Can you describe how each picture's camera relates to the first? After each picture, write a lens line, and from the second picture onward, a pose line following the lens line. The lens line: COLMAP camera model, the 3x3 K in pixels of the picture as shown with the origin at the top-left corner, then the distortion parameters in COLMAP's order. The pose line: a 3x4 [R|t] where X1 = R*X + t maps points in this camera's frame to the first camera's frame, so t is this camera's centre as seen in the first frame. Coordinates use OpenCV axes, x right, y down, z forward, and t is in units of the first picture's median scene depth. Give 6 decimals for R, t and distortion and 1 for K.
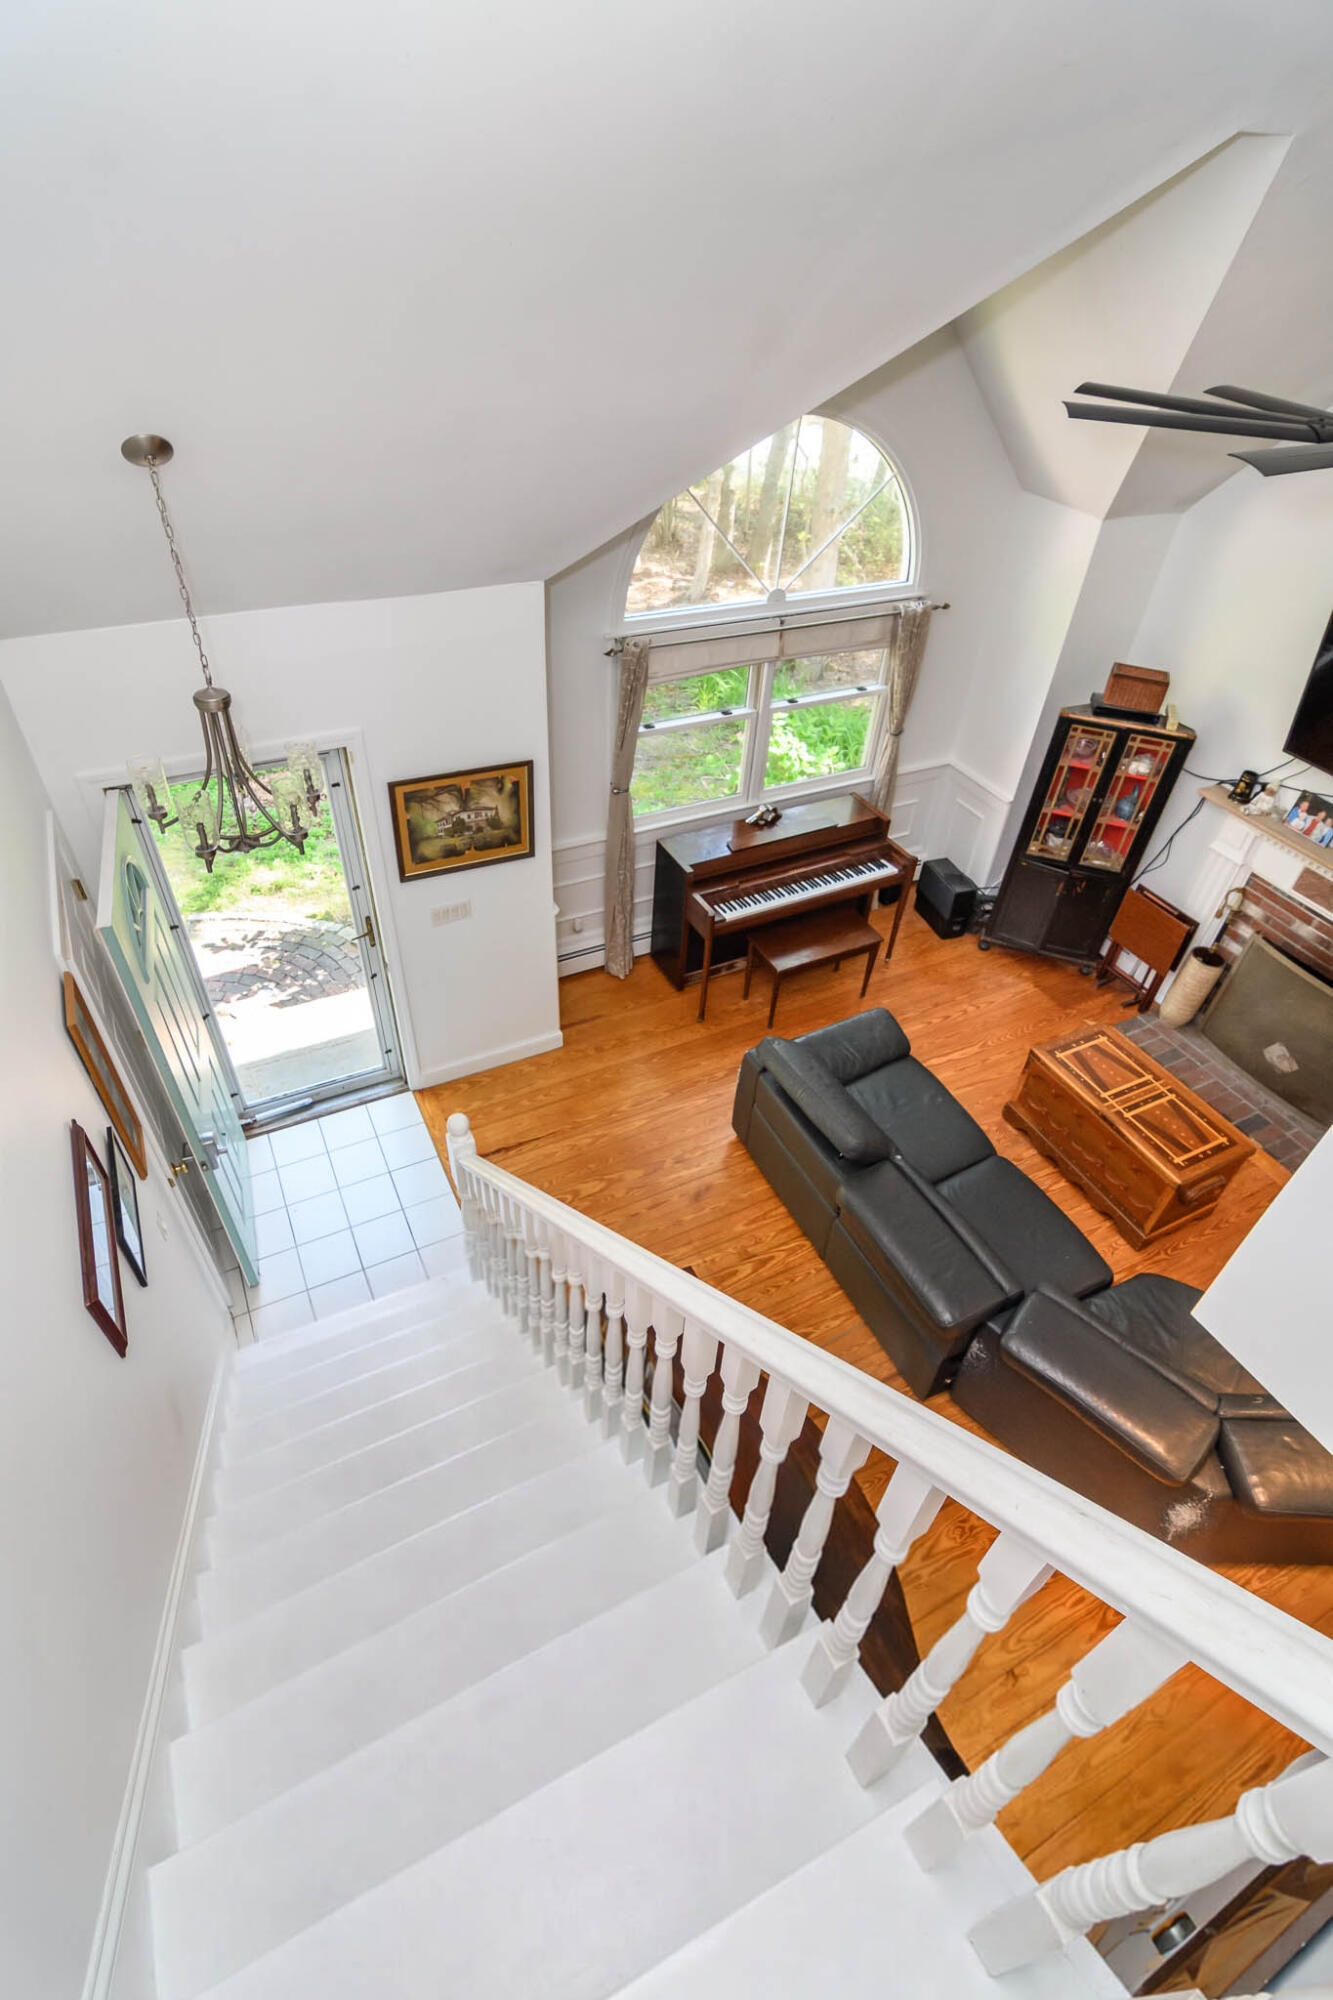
lens RADIAL K [[1003.4, 0, 666.5], [0, 1003.4, 1000.0], [0, 0, 1]] dist [0.004881, -0.000437]
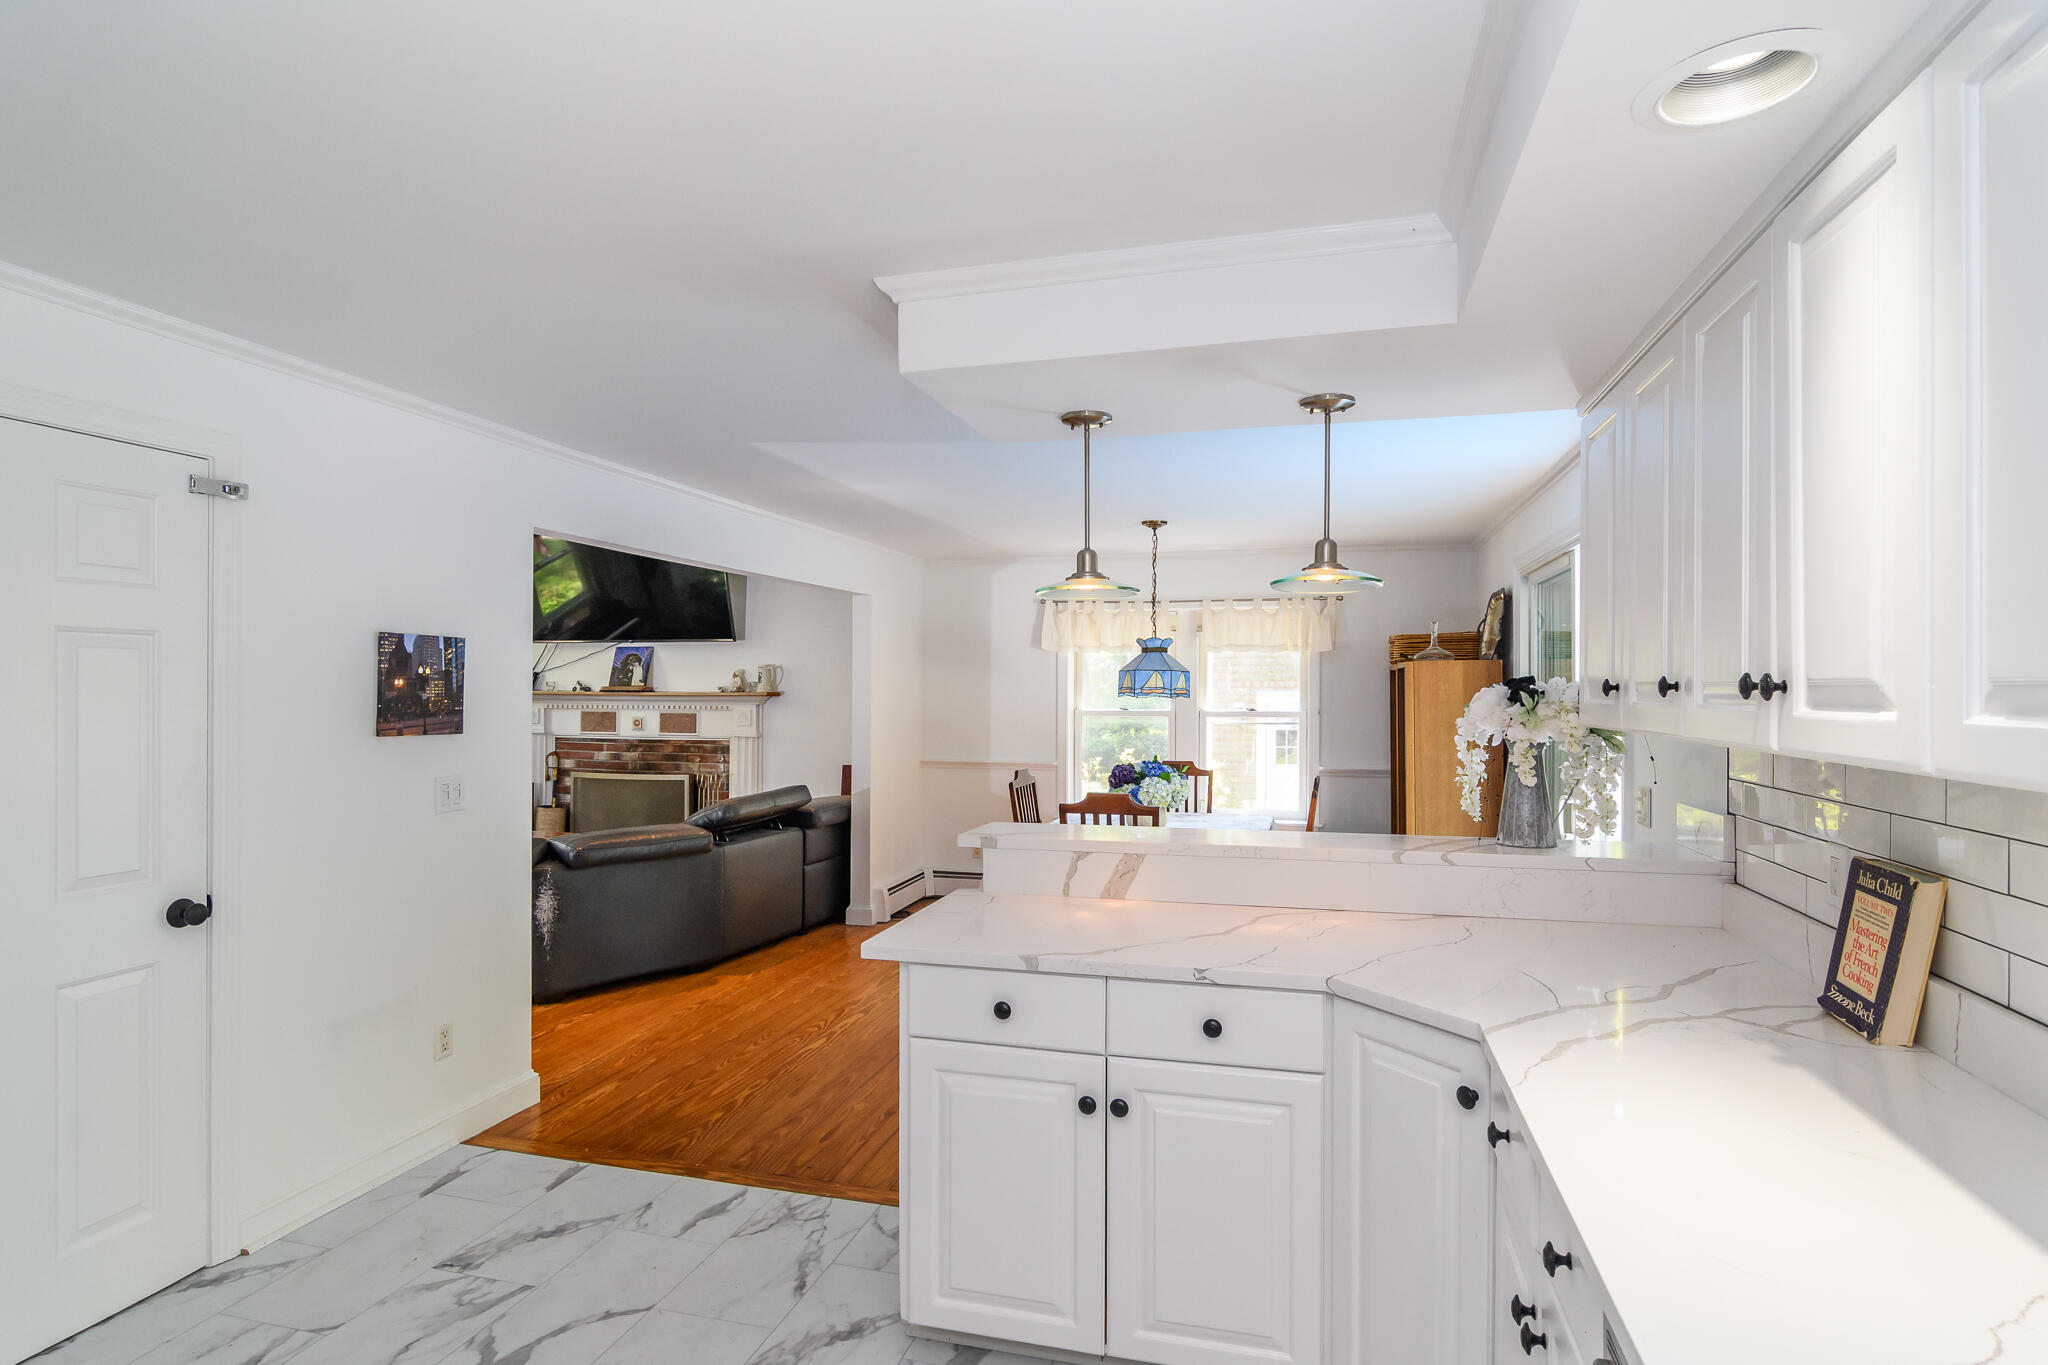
lens RADIAL K [[1061.2, 0, 1057.7], [0, 1061.2, 691.3], [0, 0, 1]] dist [-0.006377, -0.000494]
pose [[0.643737, -0.051378, 0.763520, -0.079742], [0.516665, 0.765186, -0.384120, 0.854710], [-0.564499, 0.641756, 0.519124, -0.190203]]
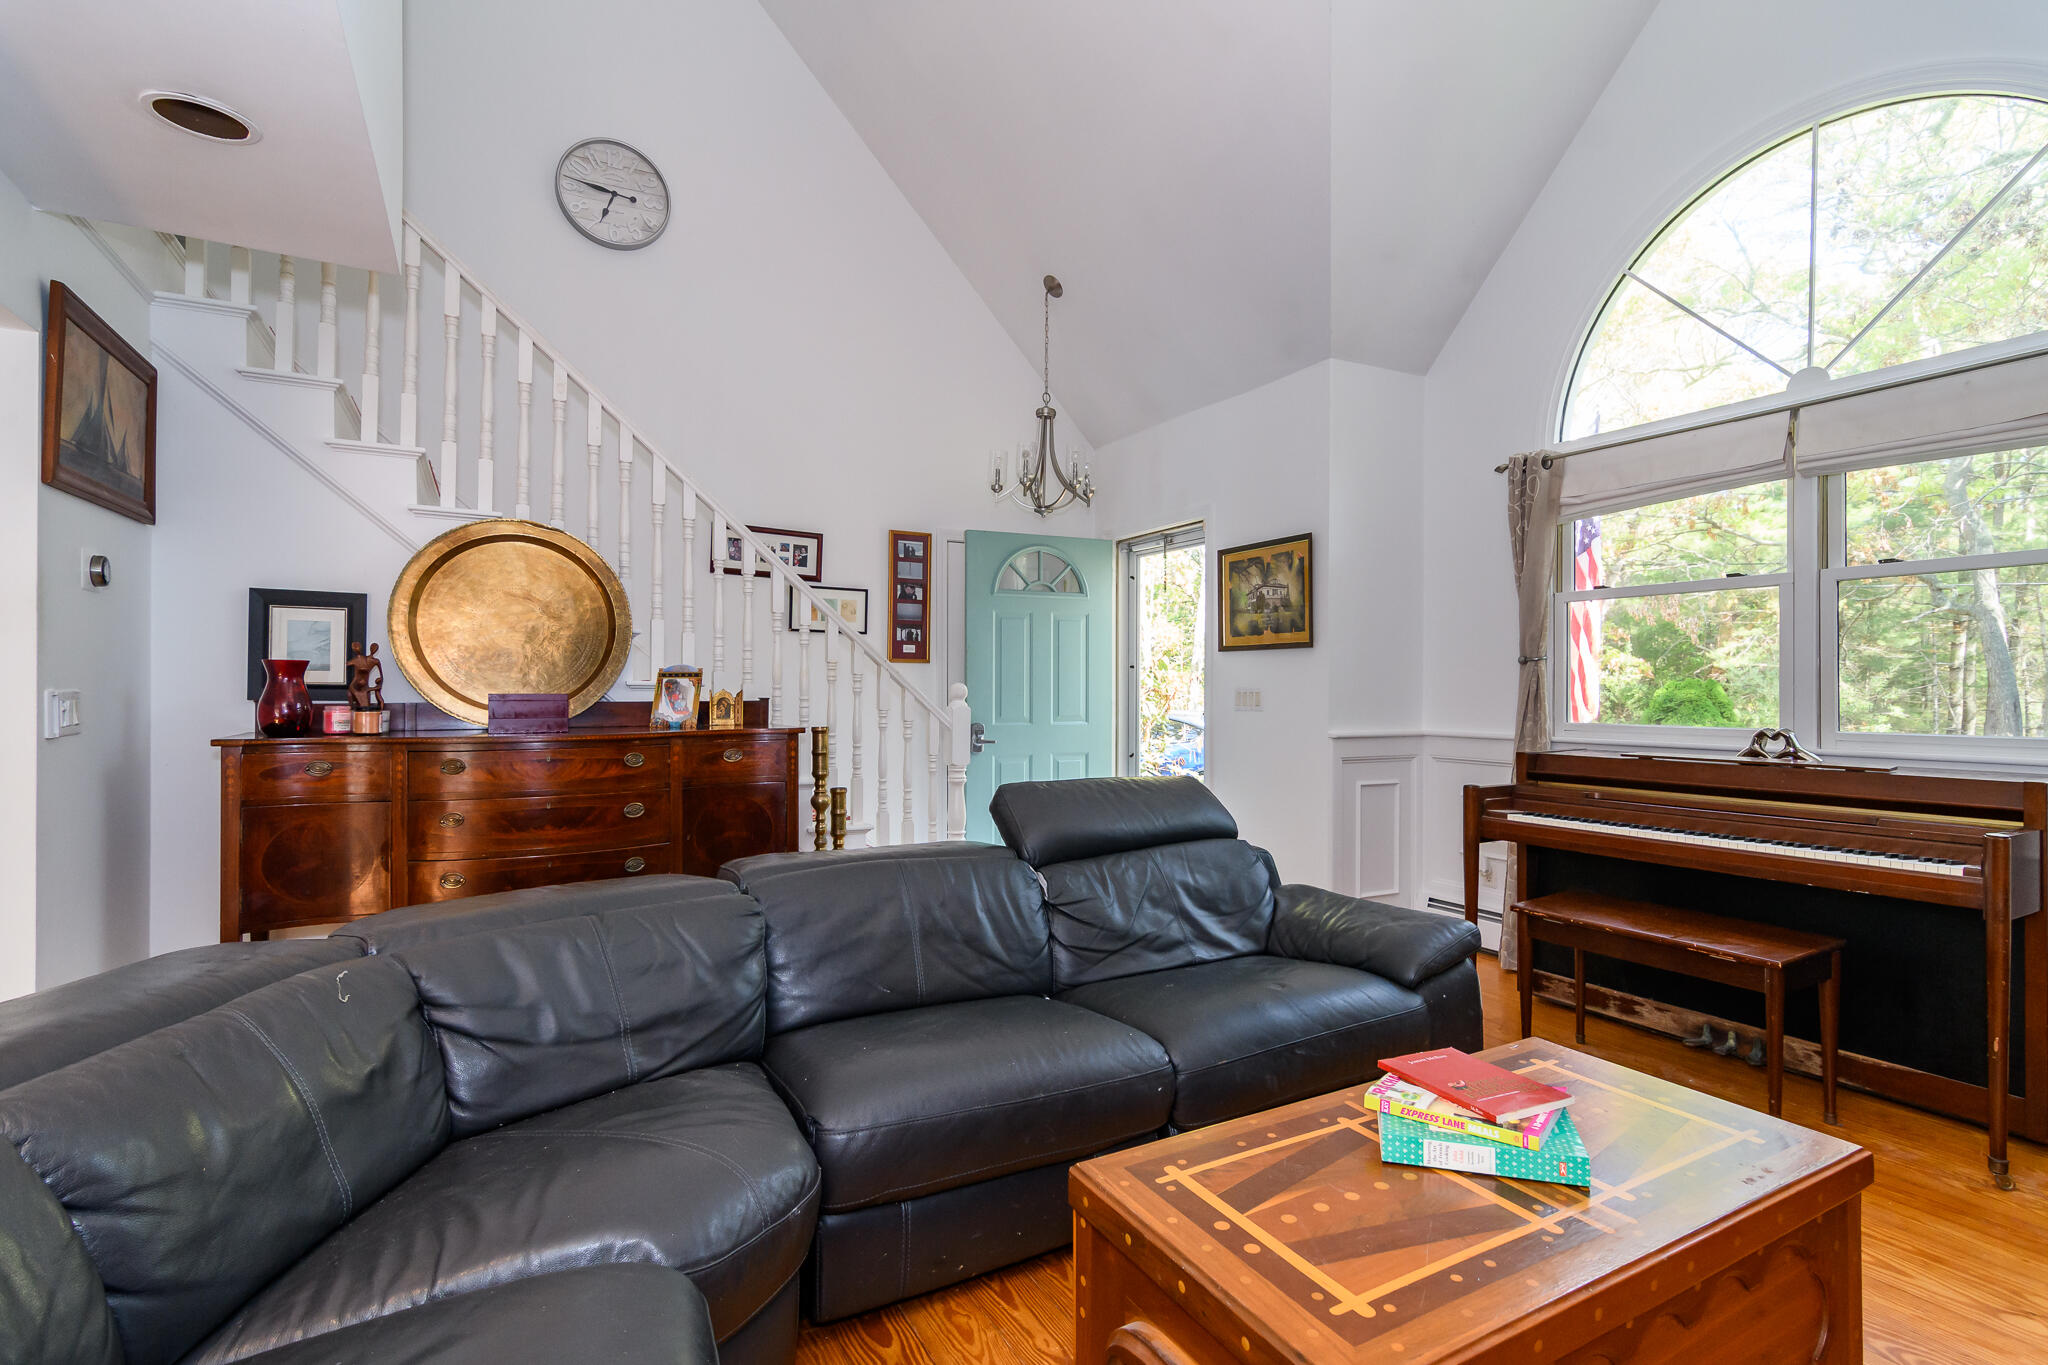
lens RADIAL K [[993.5, 0, 1075.4], [0, 993.5, 686.5], [0, 0, 1]] dist [0.000453, -0.000024]
pose [[0.058165, -0.054149, -0.996837, 0.771159], [-0.642668, 0.762072, -0.078896, 0.094251], [0.763934, 0.645224, 0.009526, 0.868020]]
